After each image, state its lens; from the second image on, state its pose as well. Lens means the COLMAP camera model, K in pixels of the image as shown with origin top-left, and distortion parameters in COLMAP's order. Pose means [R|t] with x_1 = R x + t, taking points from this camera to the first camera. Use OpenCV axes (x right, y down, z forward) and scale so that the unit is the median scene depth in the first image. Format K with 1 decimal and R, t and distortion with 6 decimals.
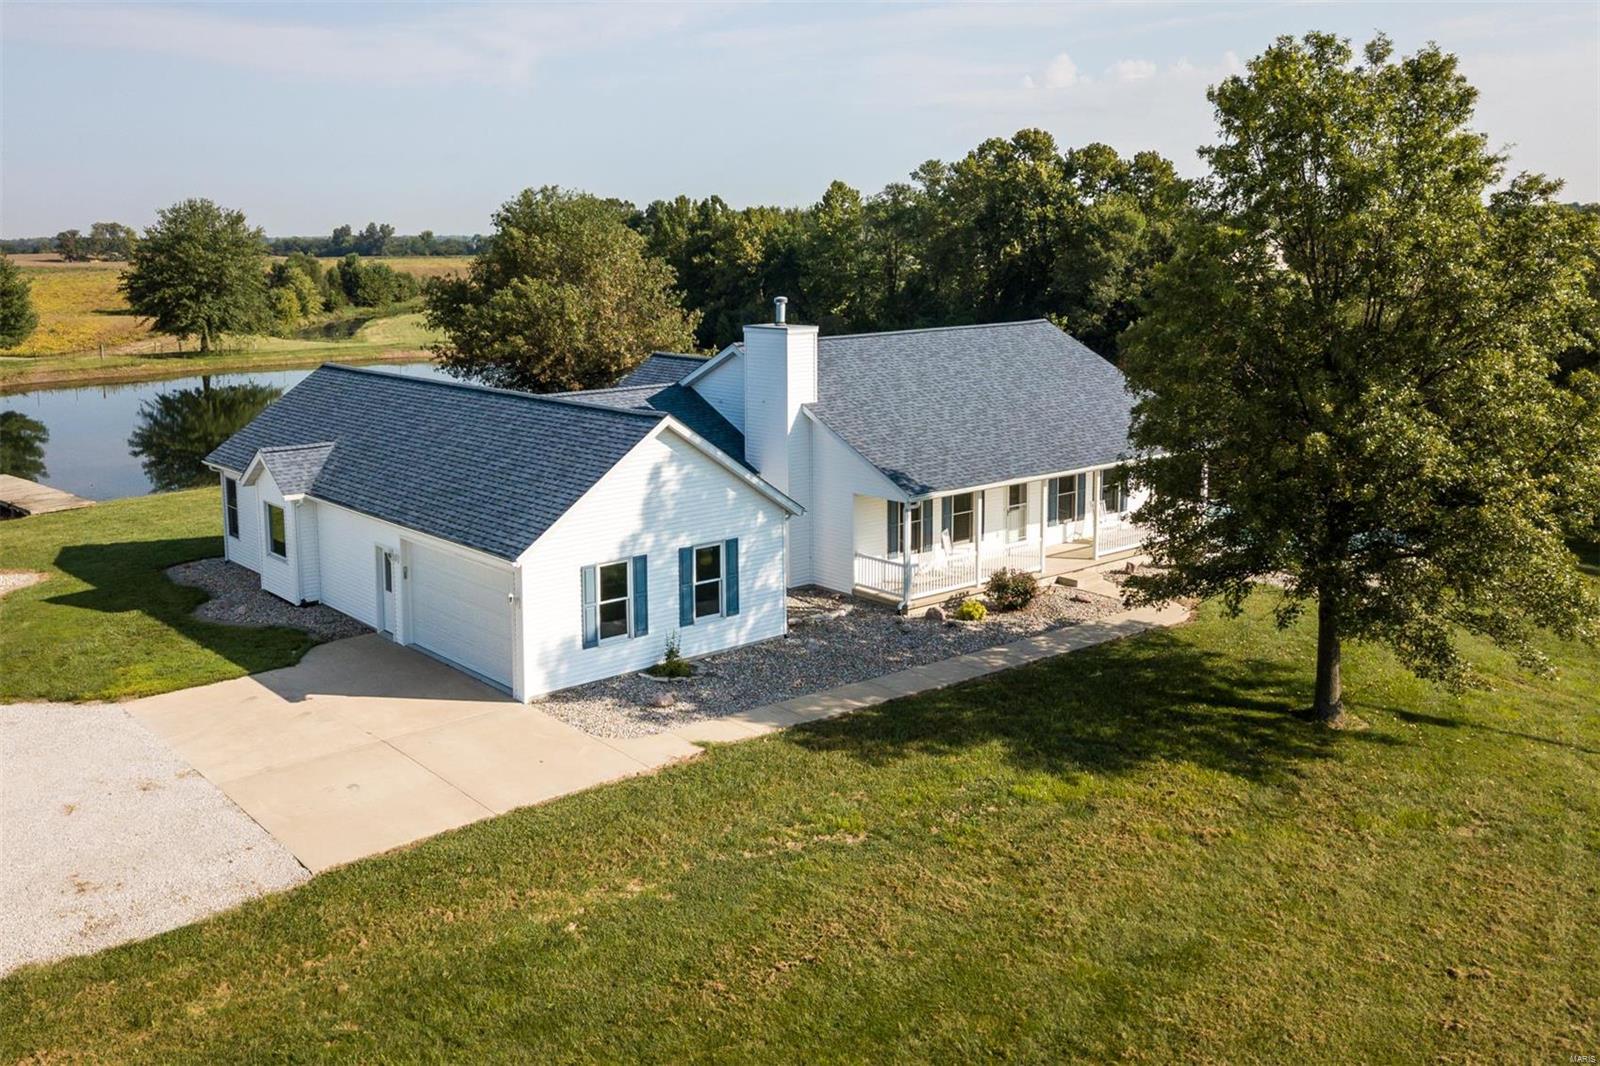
lens RADIAL K [[1407.0, 0, 727.2], [0, 1407.0, 480.1], [0, 0, 1]] dist [0.023966, 0.015002]
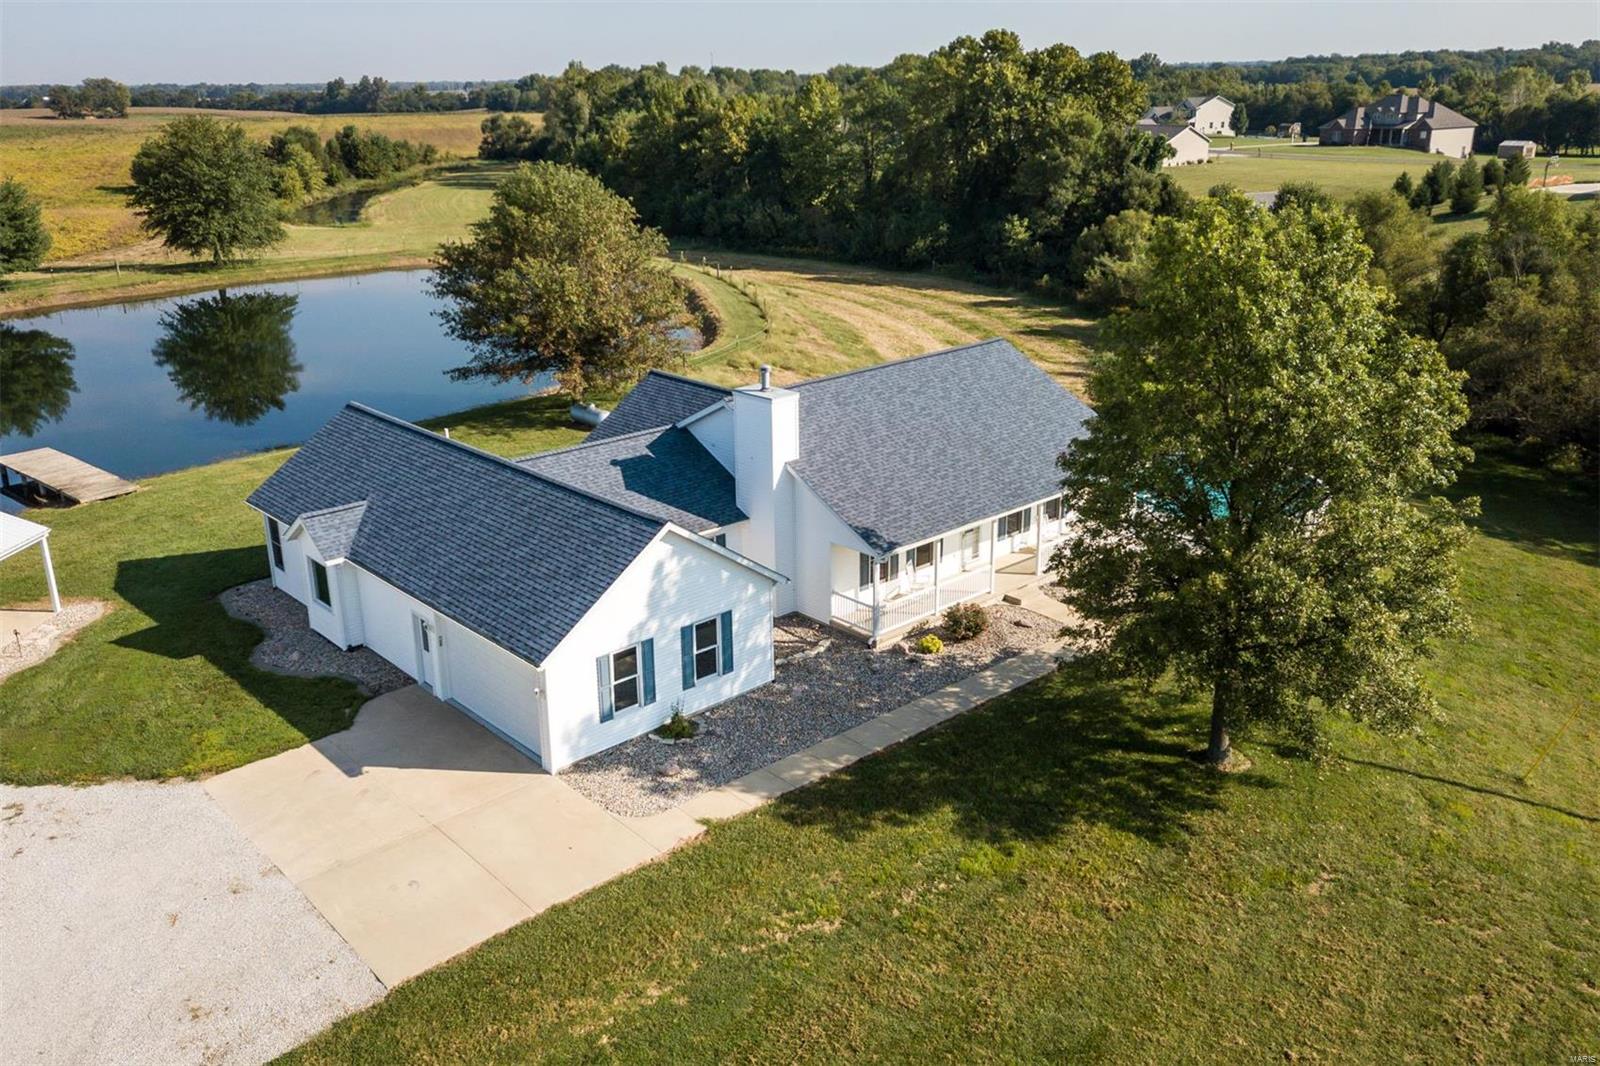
lens RADIAL K [[1290.4, 0, 793.9], [0, 1290.4, 518.1], [0, 0, 1]] dist [0.027603, 0.011991]
pose [[0.998207, -0.020251, 0.056327, 0.001189], [0.009320, 0.982136, 0.187943, -0.242155], [-0.059127, -0.187081, 0.980563, -0.032489]]
